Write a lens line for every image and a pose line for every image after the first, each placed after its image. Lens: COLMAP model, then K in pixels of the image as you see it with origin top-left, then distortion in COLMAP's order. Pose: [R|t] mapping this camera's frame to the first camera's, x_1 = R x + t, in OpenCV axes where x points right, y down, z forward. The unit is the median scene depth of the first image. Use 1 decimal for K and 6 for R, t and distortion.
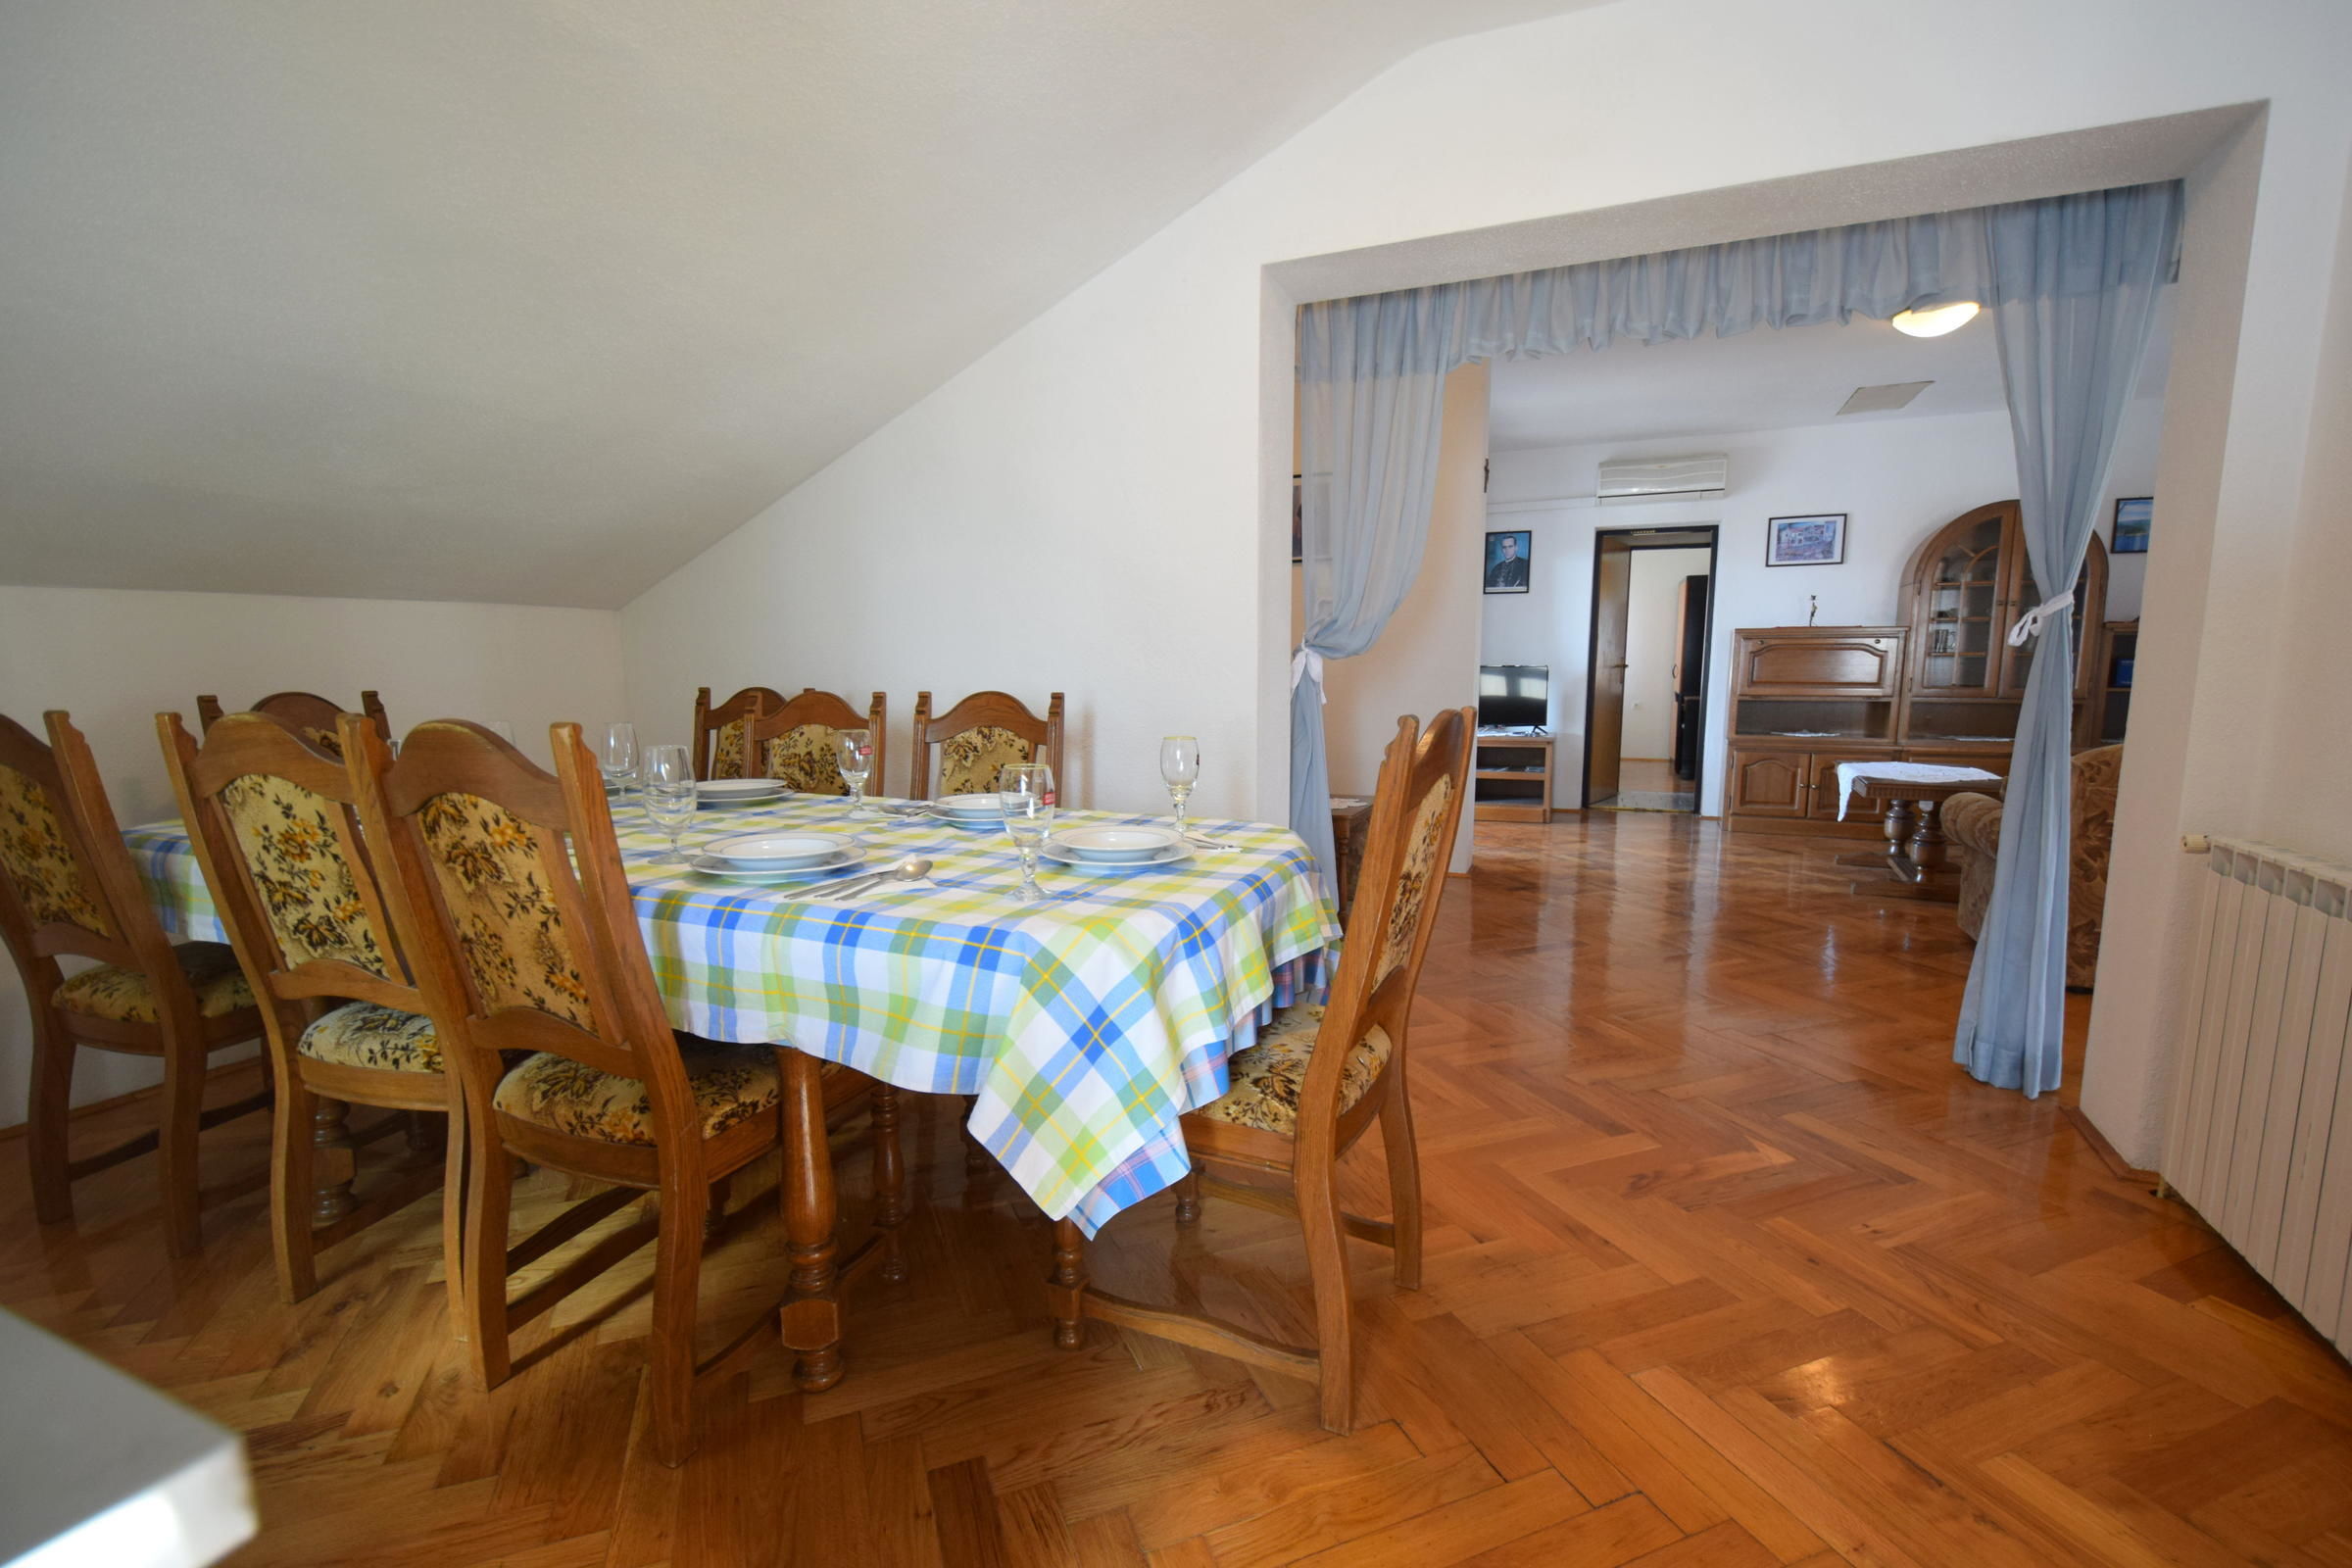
lens RADIAL K [[1025.8, 0, 1185.4], [0, 1025.8, 806.7], [0, 0, 1]] dist [0.004475, -0.008124]
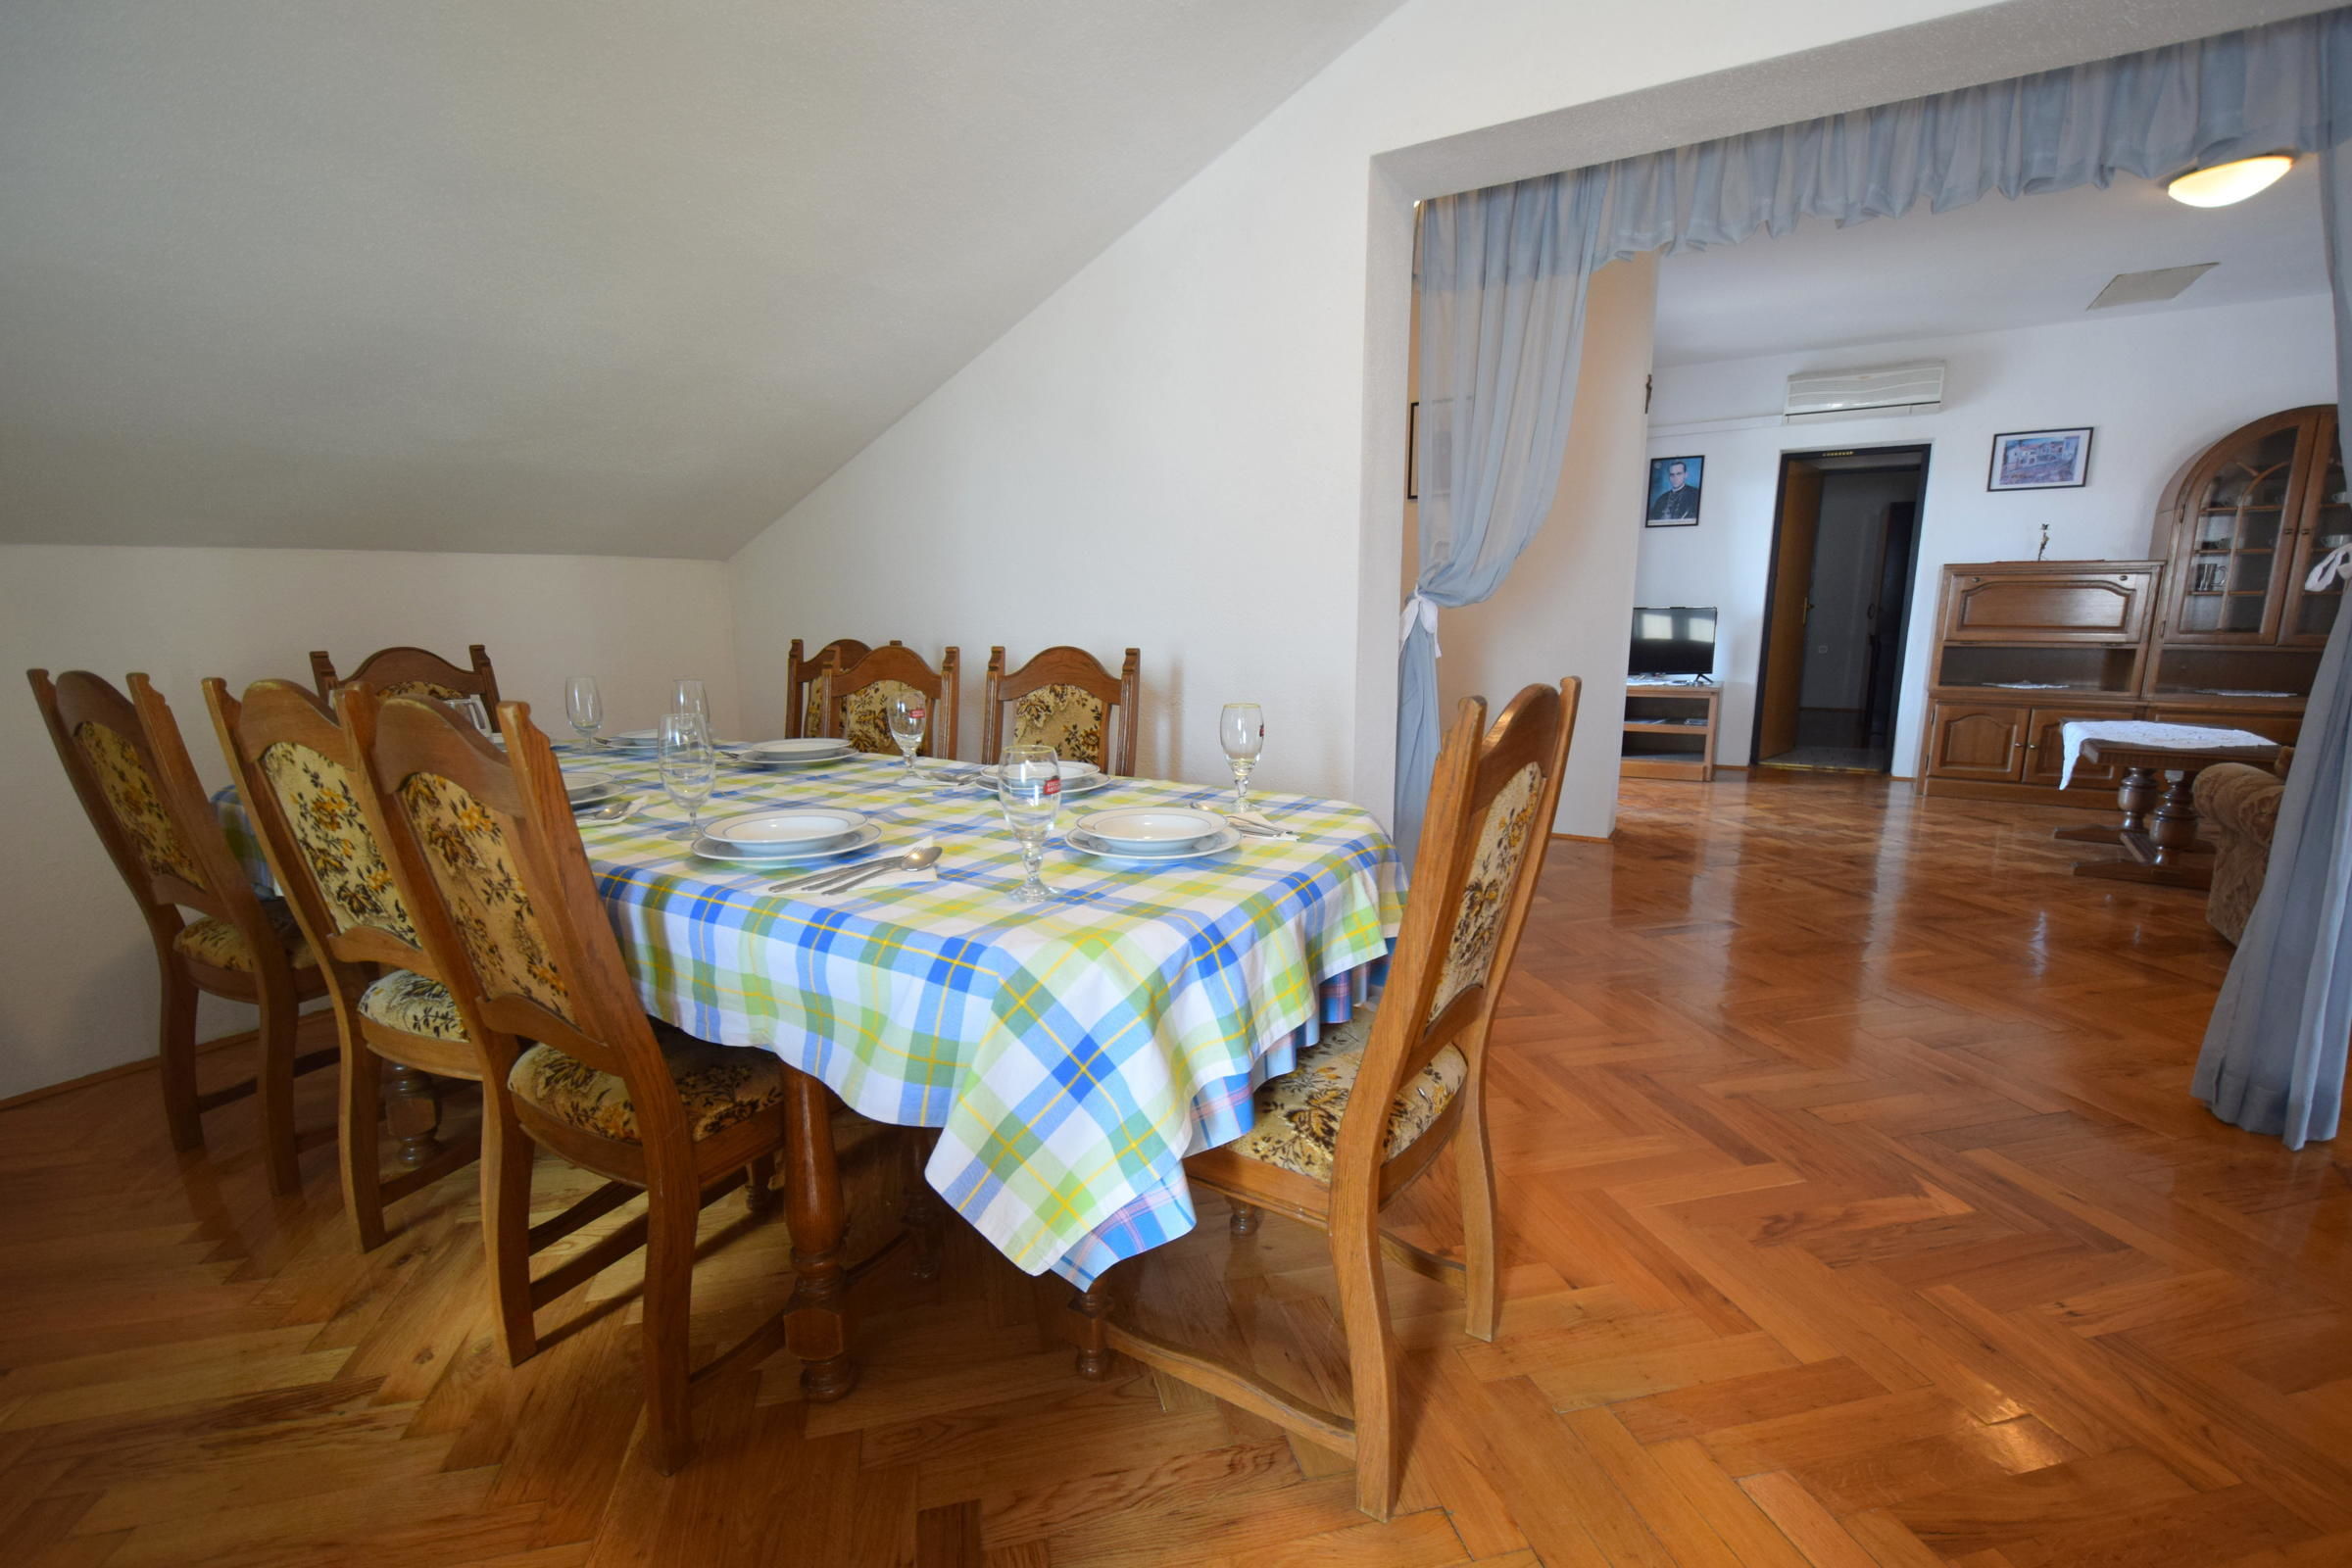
lens RADIAL K [[1025.8, 0, 1185.4], [0, 1025.8, 806.7], [0, 0, 1]] dist [0.004475, -0.008124]
pose [[0.989936, 0.022423, -0.139725, 0.077229], [-0.014247, 0.998142, 0.059242, -0.033740], [0.140794, -0.056655, 0.988417, 0.117982]]
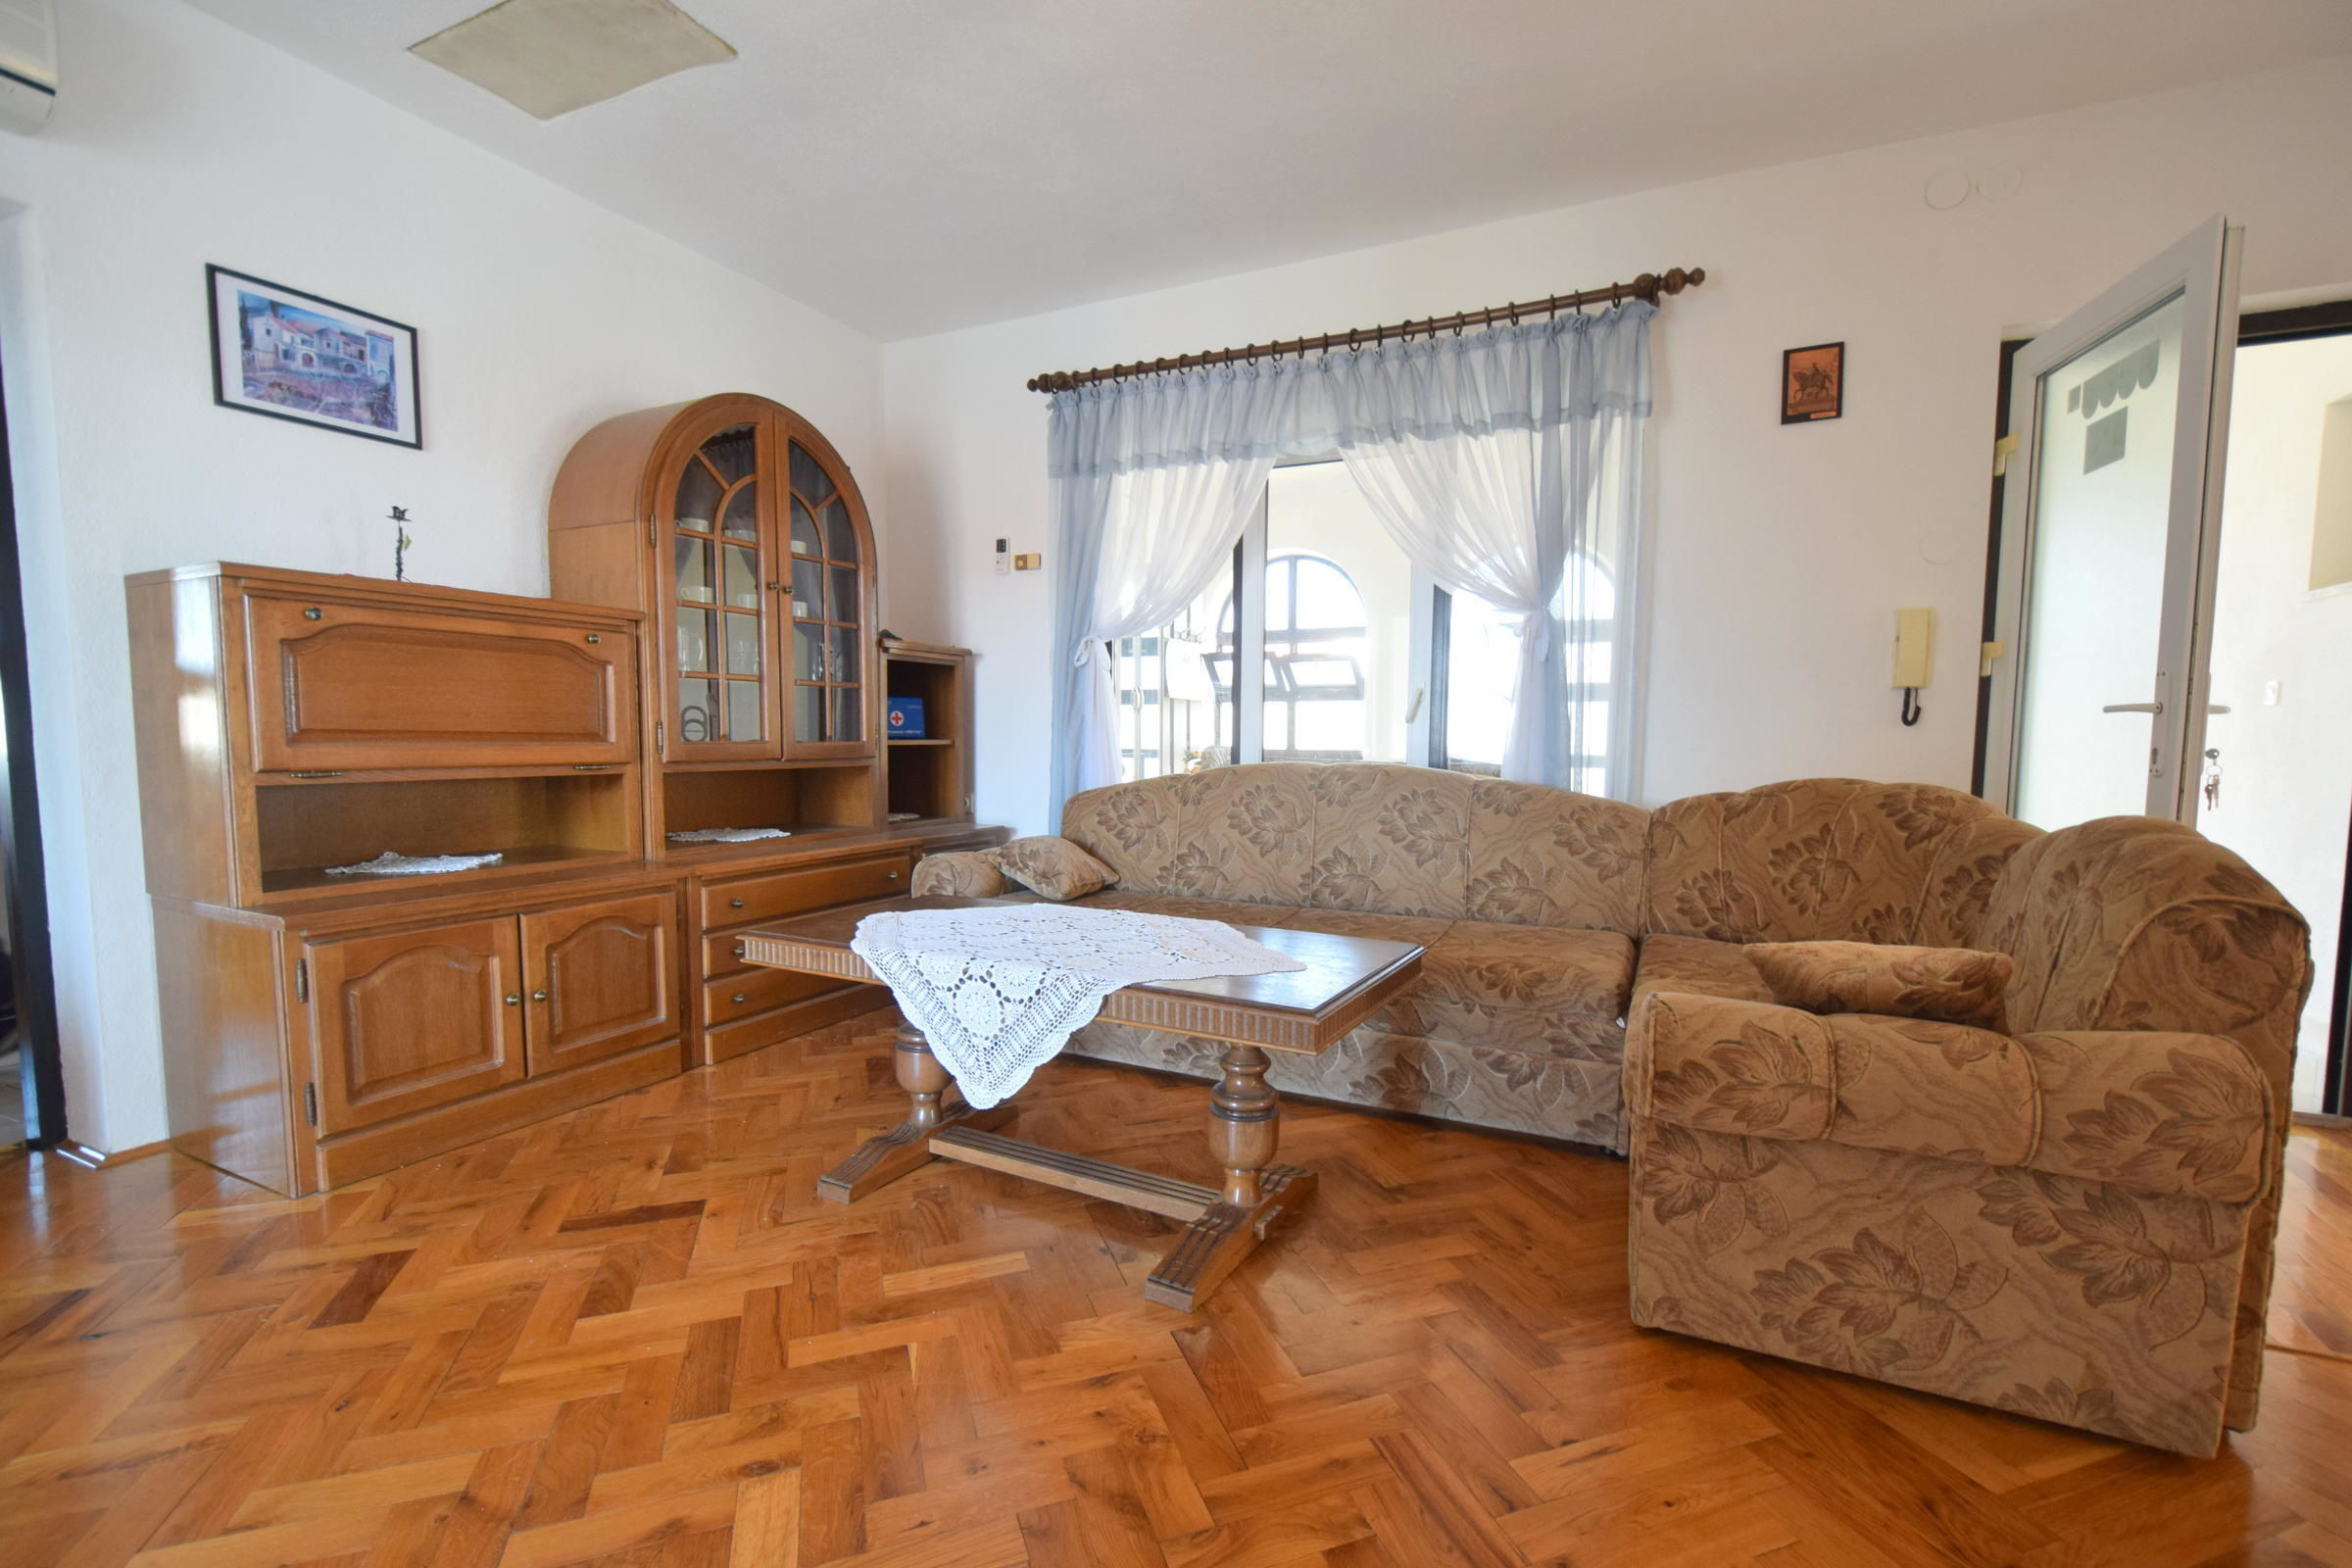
lens RADIAL K [[1019.7, 0, 1188.3], [0, 1019.7, 819.1], [0, 0, 1]] dist [0.009780, -0.009578]
pose [[0.028709, -0.081901, 0.996227, 0.787266], [0.125903, 0.988997, 0.077679, -0.286721], [-0.991627, 0.123198, 0.038704, 2.438337]]
